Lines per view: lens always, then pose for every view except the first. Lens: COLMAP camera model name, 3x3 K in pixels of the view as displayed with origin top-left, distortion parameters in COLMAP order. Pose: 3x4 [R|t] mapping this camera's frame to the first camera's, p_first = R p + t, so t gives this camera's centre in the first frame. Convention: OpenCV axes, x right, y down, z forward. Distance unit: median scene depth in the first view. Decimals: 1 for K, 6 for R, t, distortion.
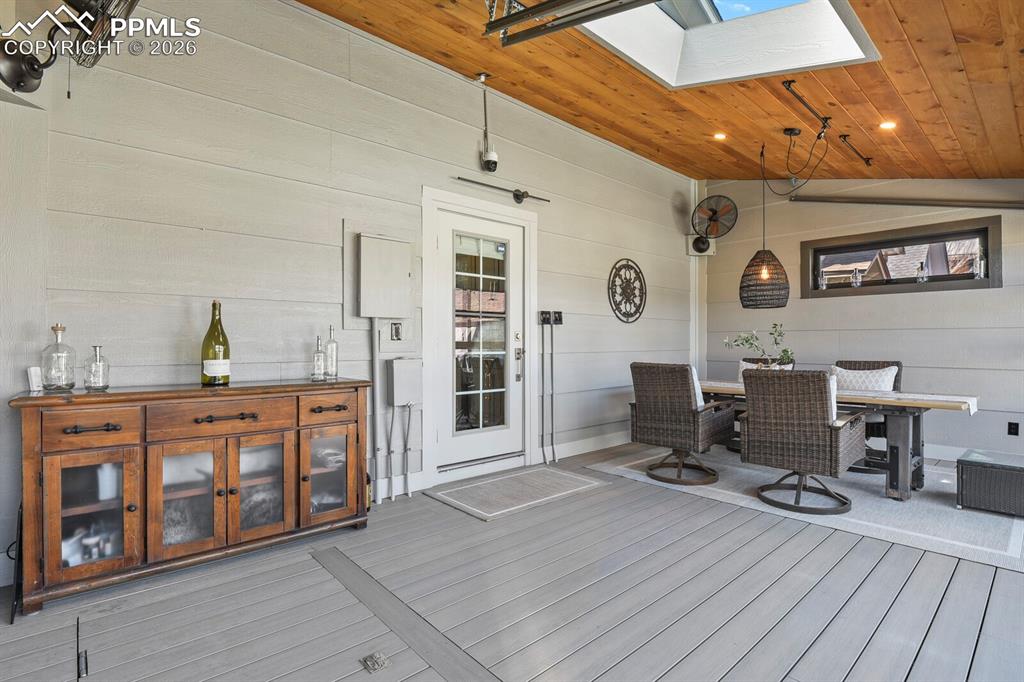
lens RADIAL K [[494.3, 0, 515.1], [0, 494.3, 342.3], [0, 0, 1]] dist [-0.016596, -0.000375]
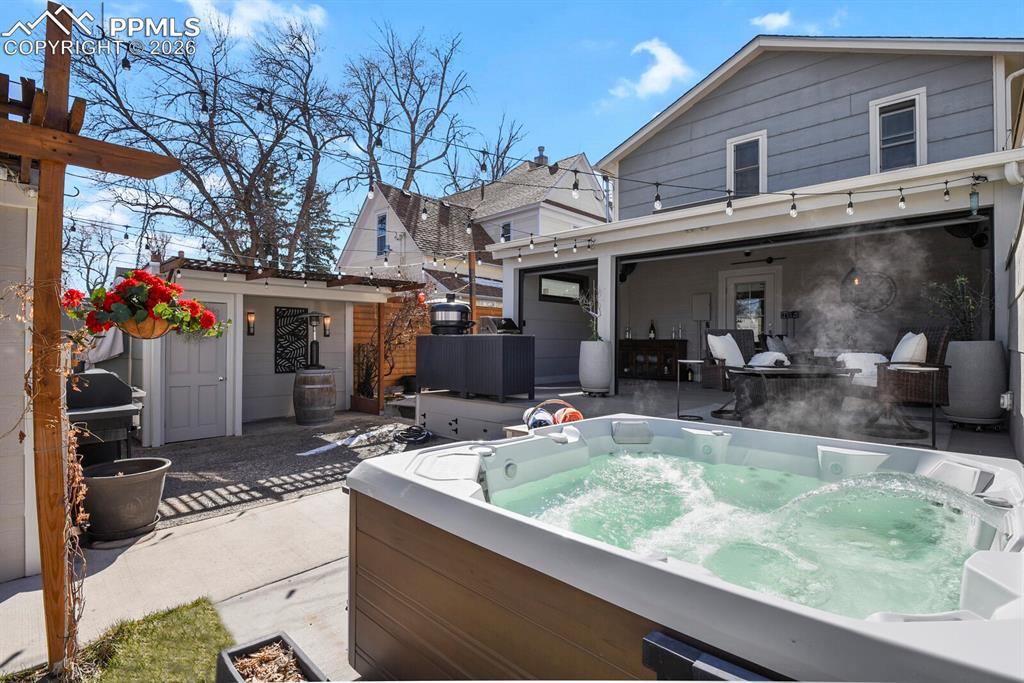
lens RADIAL K [[494.3, 0, 515.1], [0, 494.3, 342.8], [0, 0, 1]] dist [-0.016596, -0.000375]
pose [[0.073644, -0.004862, -0.997273, 2.084402], [-0.002303, 0.999985, -0.005045, 0.081273], [0.997282, 0.002668, 0.073632, -0.280102]]
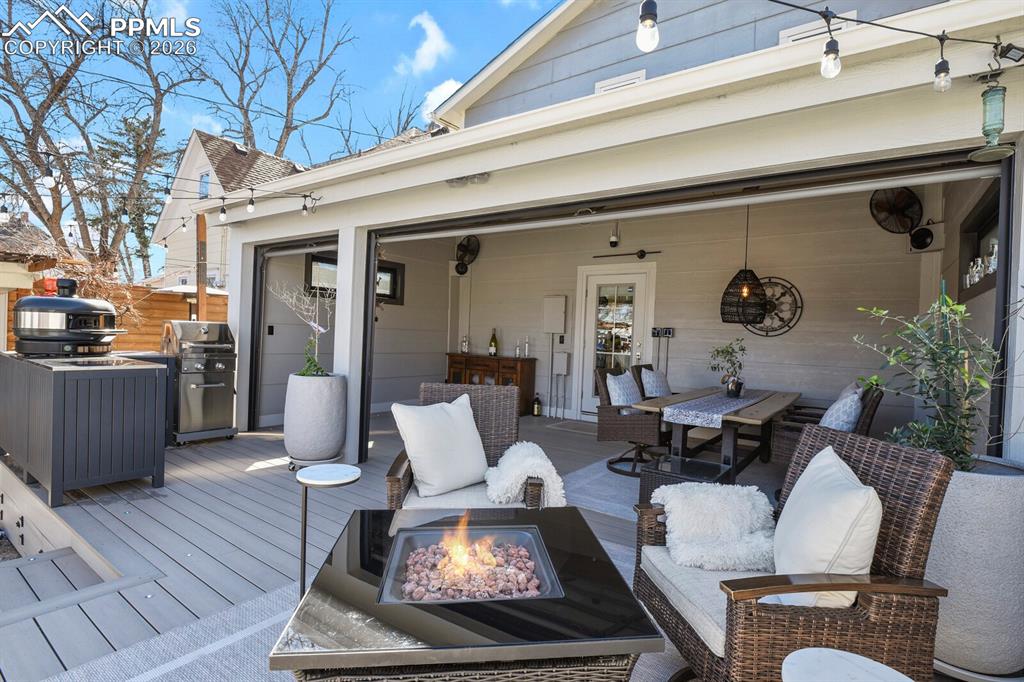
lens RADIAL K [[494.3, 0, 515.1], [0, 494.3, 342.3], [0, 0, 1]] dist [-0.016596, -0.000375]
pose [[0.206710, 0.020118, -0.978195, 1.448505], [-0.038036, 0.999198, 0.012512, -0.023624], [0.977663, 0.034620, 0.207310, 0.297276]]
